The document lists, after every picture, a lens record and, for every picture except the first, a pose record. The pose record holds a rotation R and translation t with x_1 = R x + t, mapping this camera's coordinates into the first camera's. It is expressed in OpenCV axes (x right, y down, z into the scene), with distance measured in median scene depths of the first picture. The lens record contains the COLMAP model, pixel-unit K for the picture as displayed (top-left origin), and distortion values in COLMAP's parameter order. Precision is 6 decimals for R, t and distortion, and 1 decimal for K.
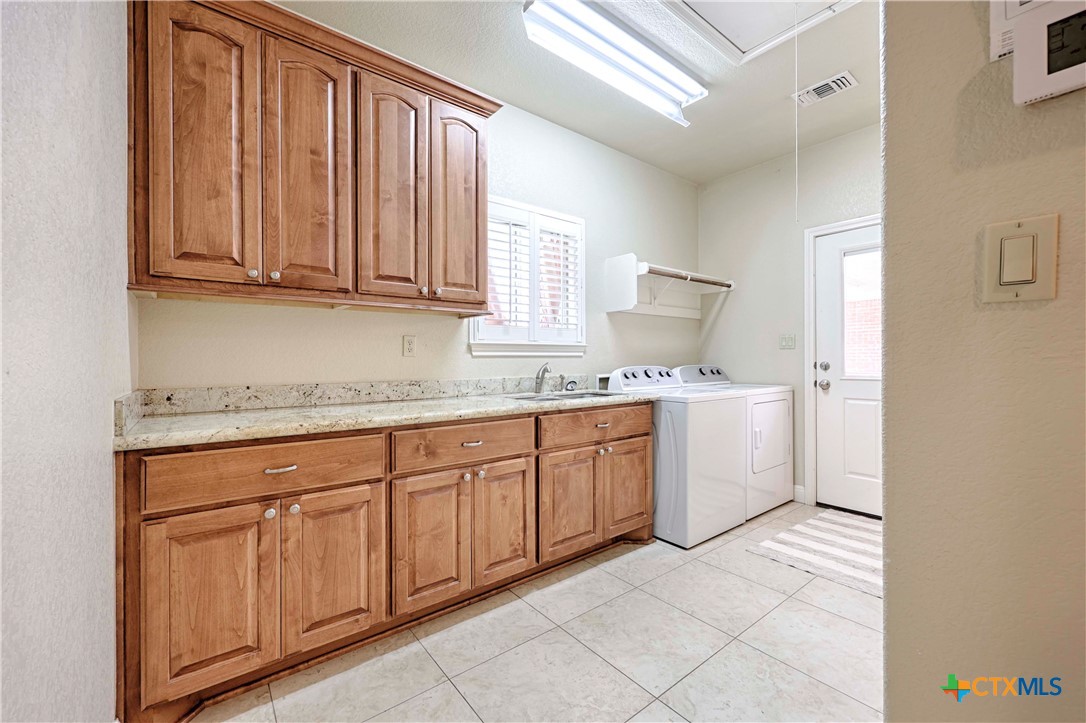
lens RADIAL K [[437.7, 0, 539.3], [0, 437.7, 361.5], [0, 0, 1]] dist [-0.000804, 0.000450]
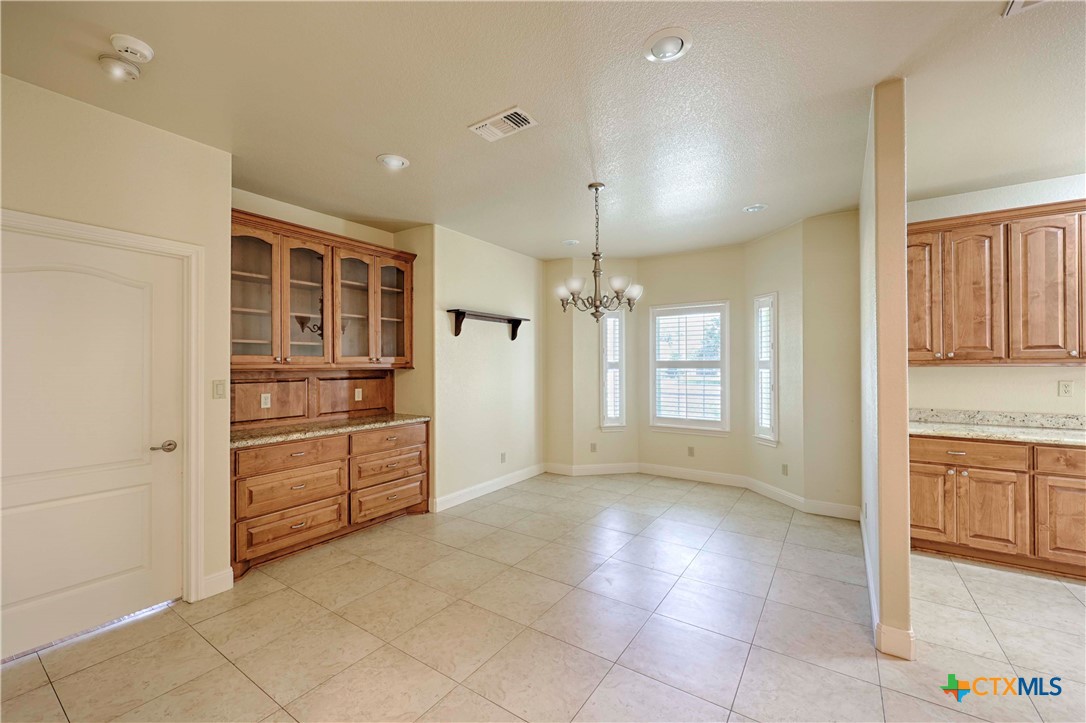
lens RADIAL K [[437.7, 0, 538.3], [0, 437.7, 362.6], [0, 0, 1]] dist [-0.000804, 0.000450]
pose [[0.303485, -0.005018, -0.952823, 0.679536], [-0.000752, 0.999985, -0.005505, -0.147641], [0.952836, 0.002387, 0.303476, -1.311391]]
